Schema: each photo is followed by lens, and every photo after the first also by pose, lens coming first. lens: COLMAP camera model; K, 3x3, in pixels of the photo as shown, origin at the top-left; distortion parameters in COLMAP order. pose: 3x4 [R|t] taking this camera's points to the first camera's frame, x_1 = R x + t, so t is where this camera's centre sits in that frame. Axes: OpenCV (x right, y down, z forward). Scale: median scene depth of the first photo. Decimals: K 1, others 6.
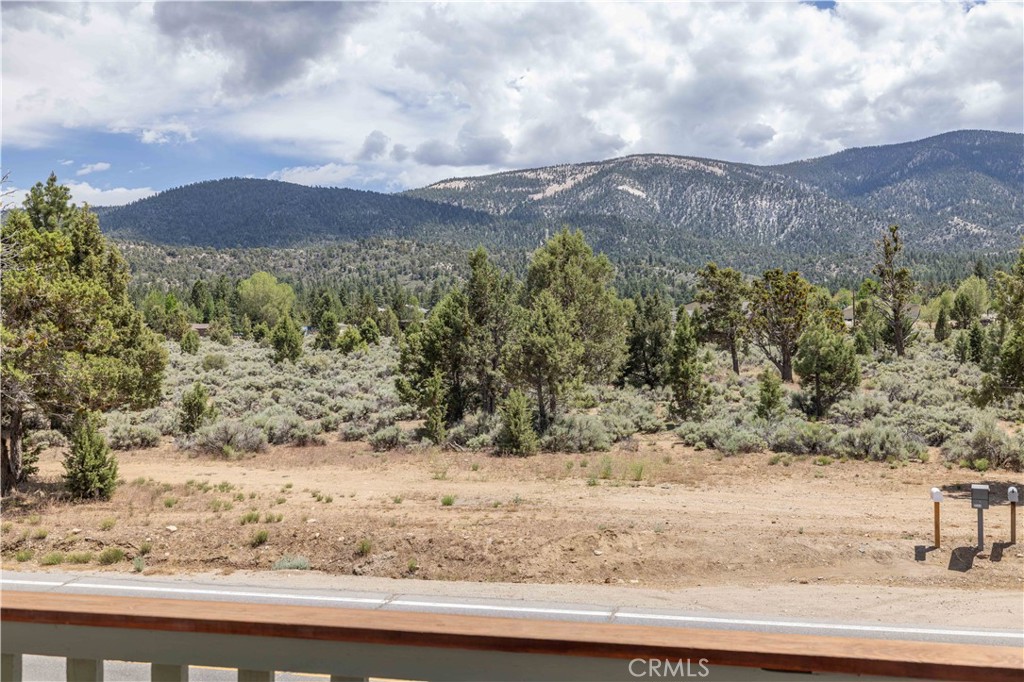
lens RADIAL K [[988.4, 0, 512.0], [0, 988.4, 341.0], [0, 0, 1]] dist [0.007263, -0.004433]
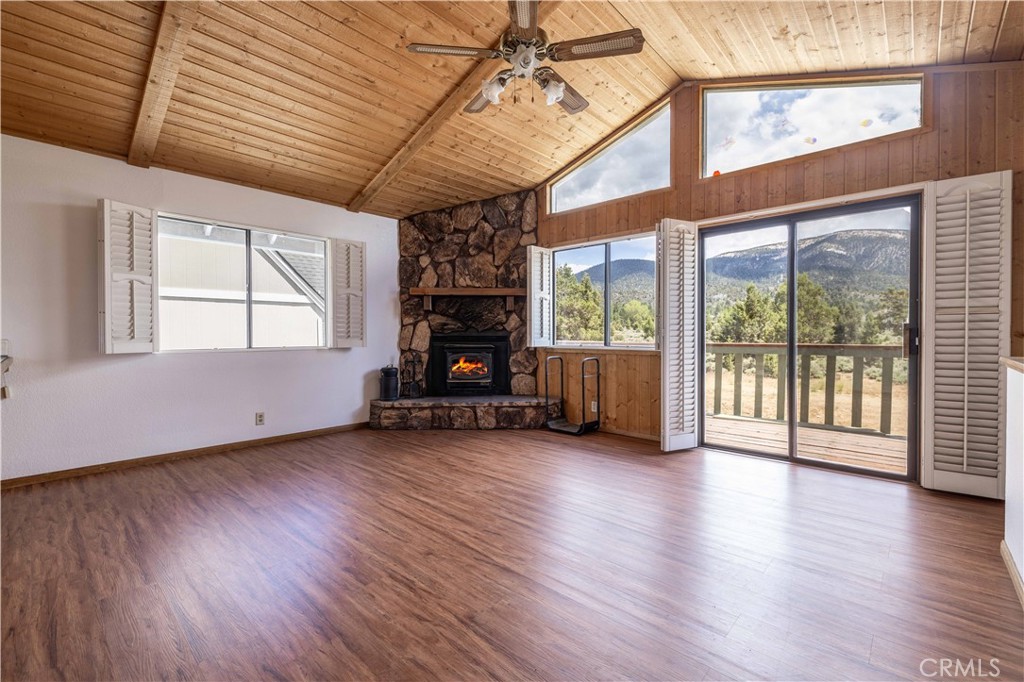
lens RADIAL K [[440.6, 0, 509.2], [0, 440.6, 336.6], [0, 0, 1]] dist [0.001589, 0.000228]
pose [[0.870391, 0.016236, -0.492094, -0.018292], [-0.010774, 0.999845, 0.013933, 0.015331], [0.492244, -0.006825, 0.870430, -0.112684]]
